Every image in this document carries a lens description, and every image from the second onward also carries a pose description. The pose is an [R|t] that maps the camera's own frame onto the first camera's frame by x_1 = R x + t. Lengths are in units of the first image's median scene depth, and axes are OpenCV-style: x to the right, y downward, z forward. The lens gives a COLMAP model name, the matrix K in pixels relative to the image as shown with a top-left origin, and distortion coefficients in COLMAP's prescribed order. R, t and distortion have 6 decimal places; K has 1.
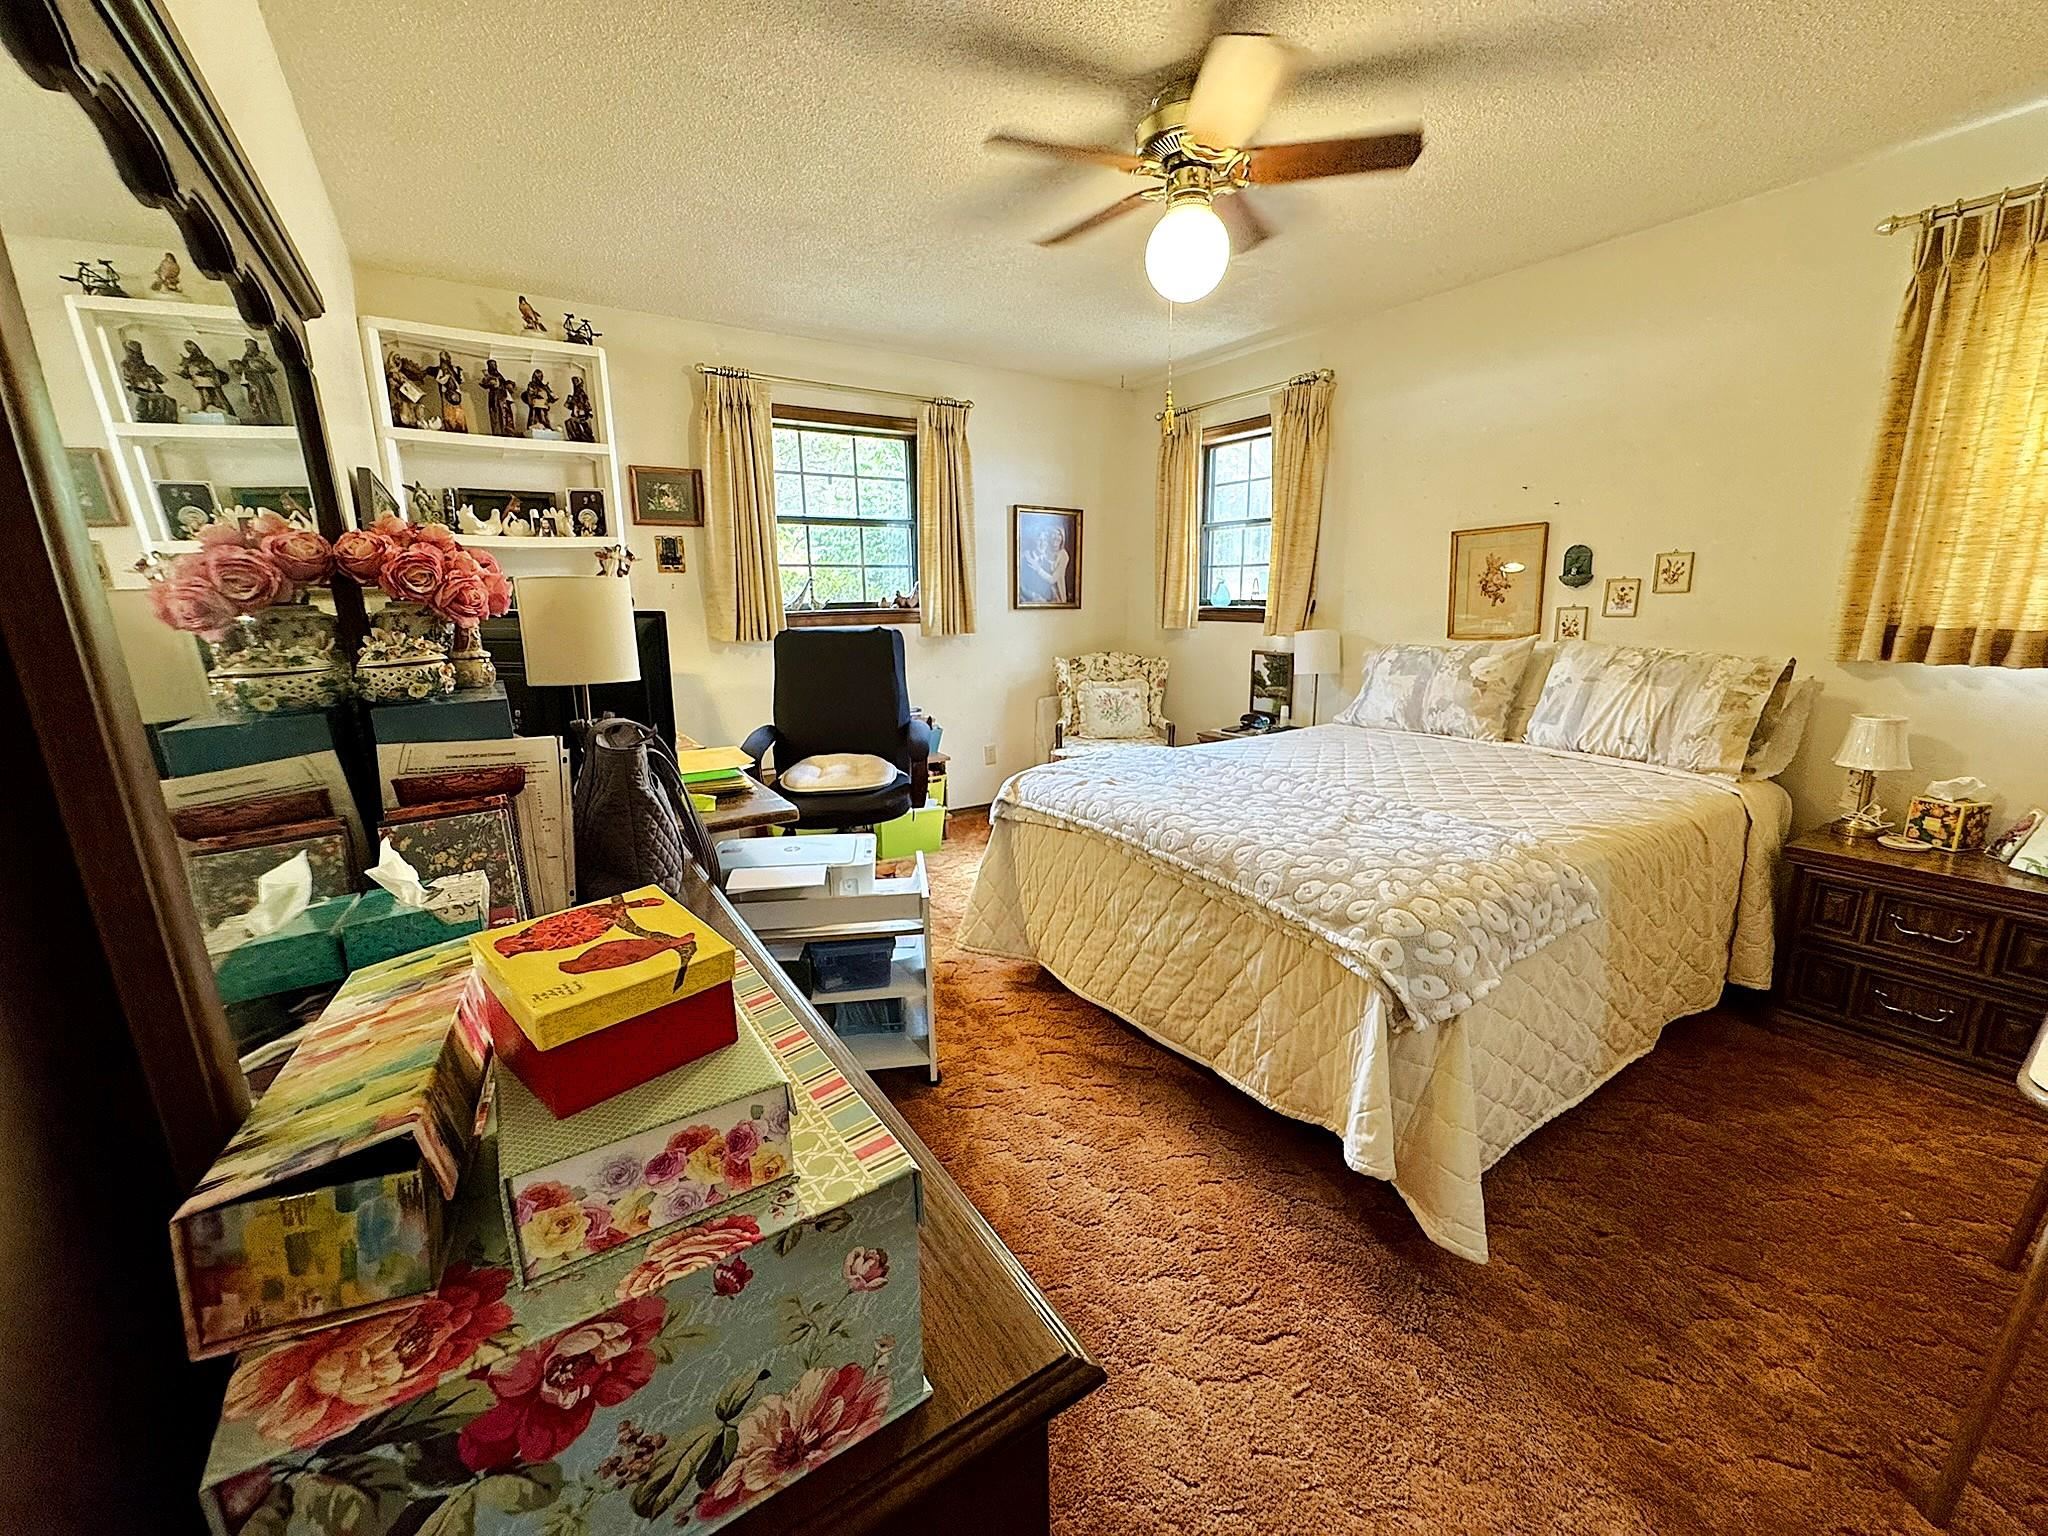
lens RADIAL K [[819.7, 0, 1024.0], [0, 819.7, 768.0], [0, 0, 1]] dist [0.000112, 0.000054]
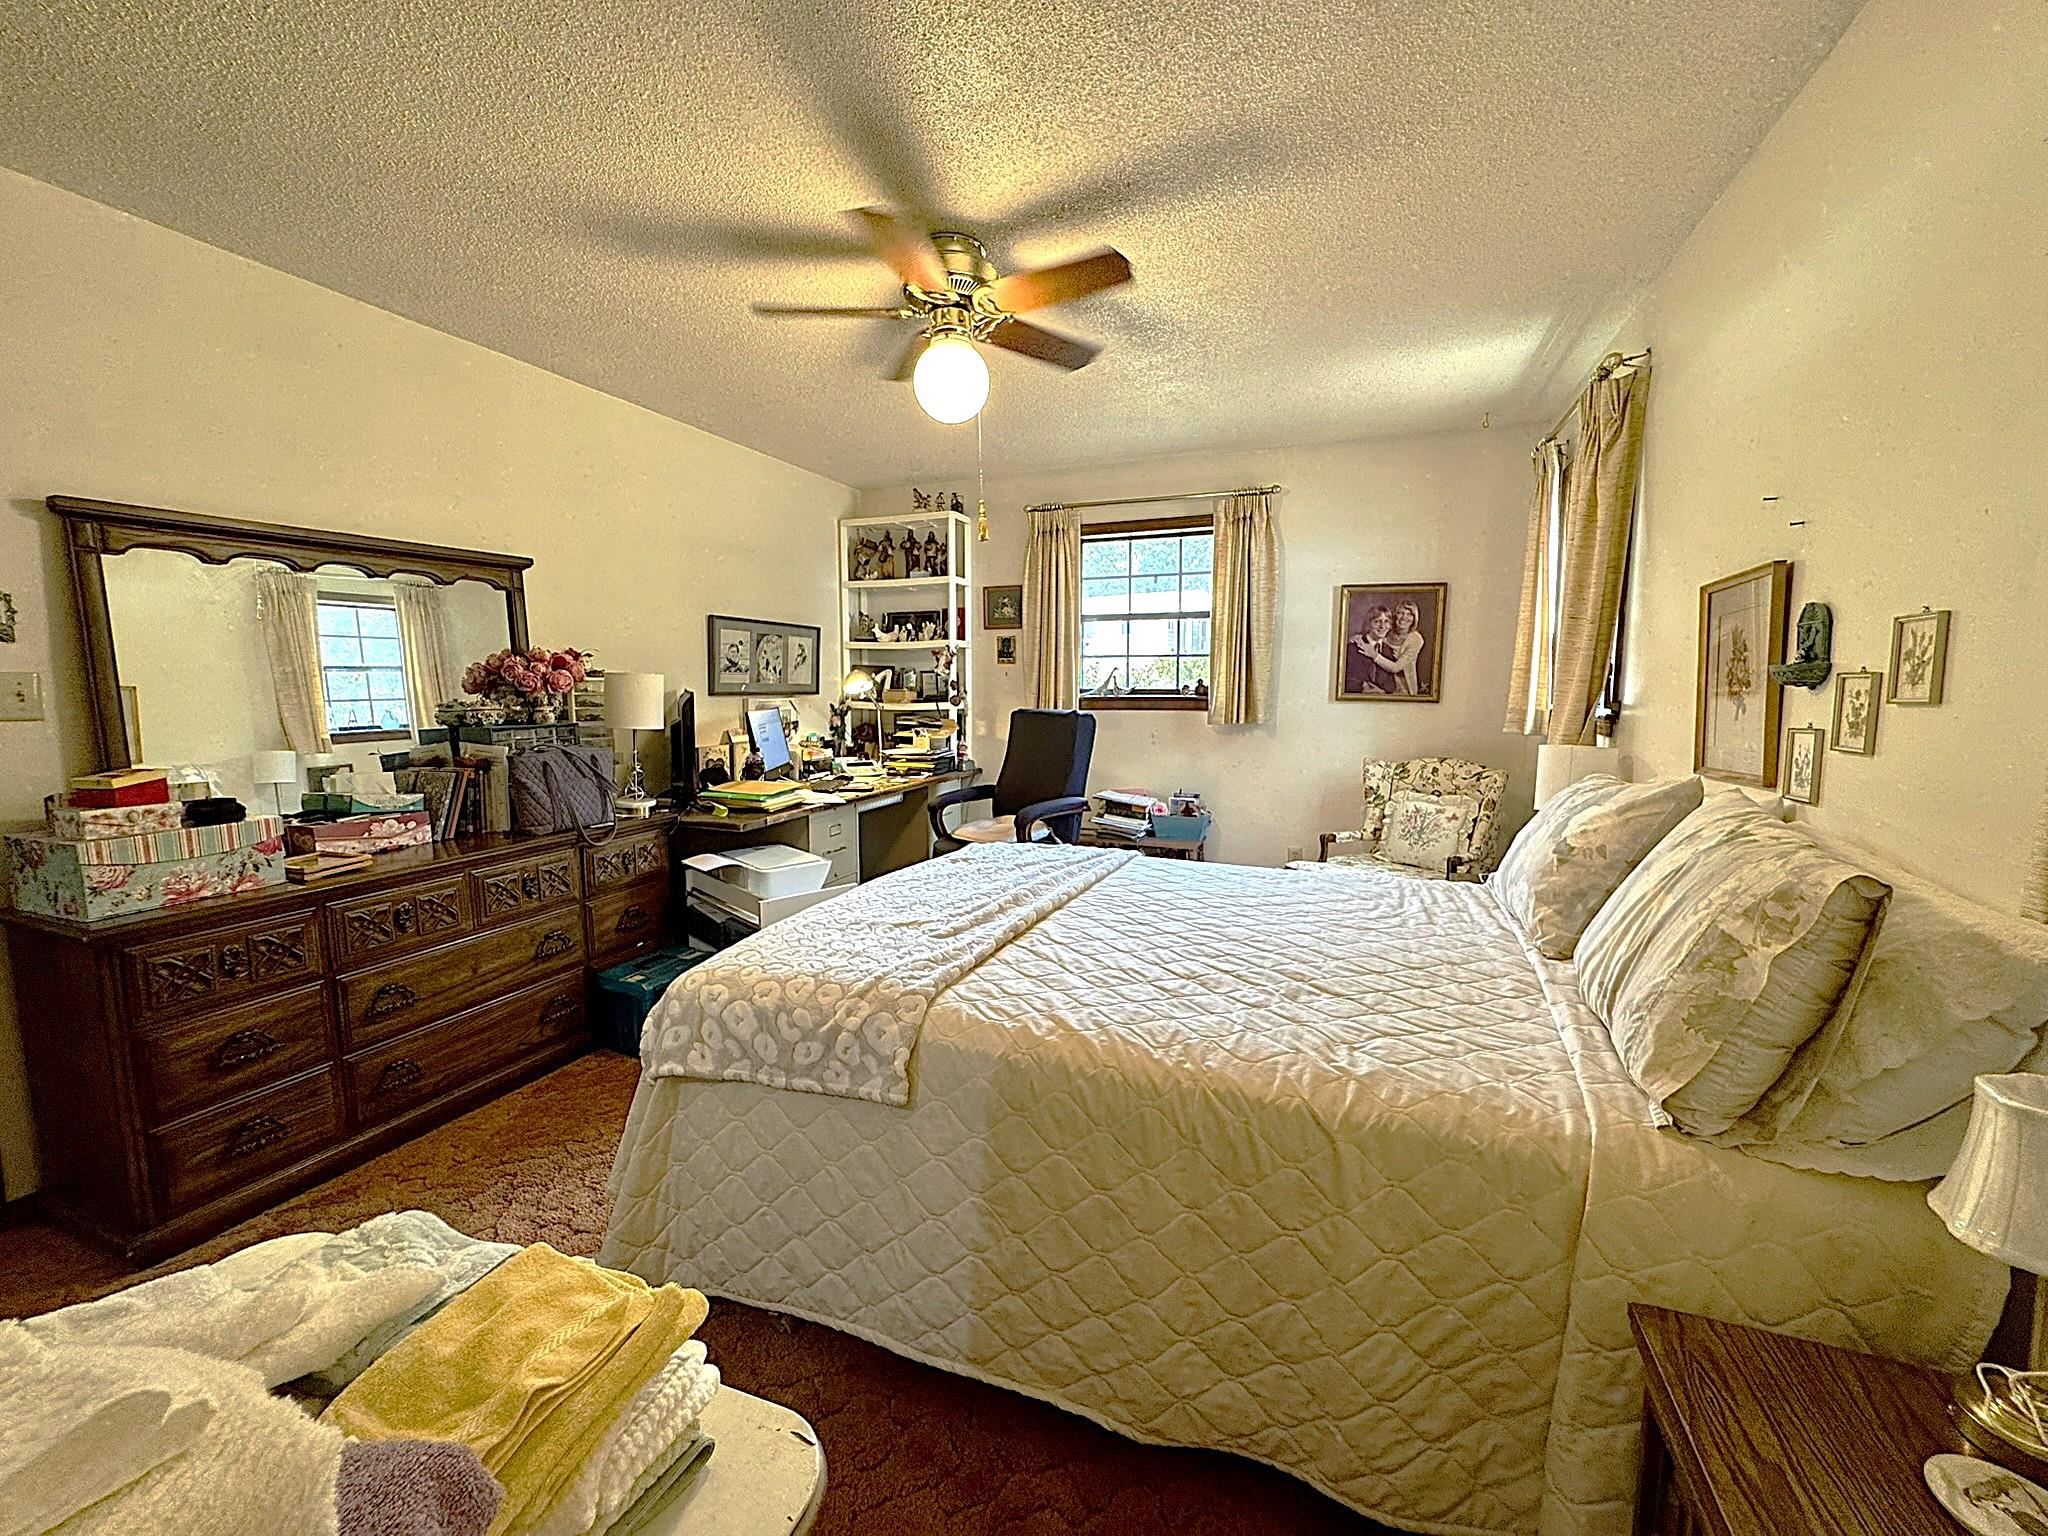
lens RADIAL K [[819.7, 0, 1024.0], [0, 819.7, 768.0], [0, 0, 1]] dist [0.000112, 0.000054]
pose [[0.570480, 0.098875, -0.815338, 0.672928], [-0.177516, 0.984106, -0.004864, -0.074548], [0.801898, 0.147511, 0.578964, 0.294997]]
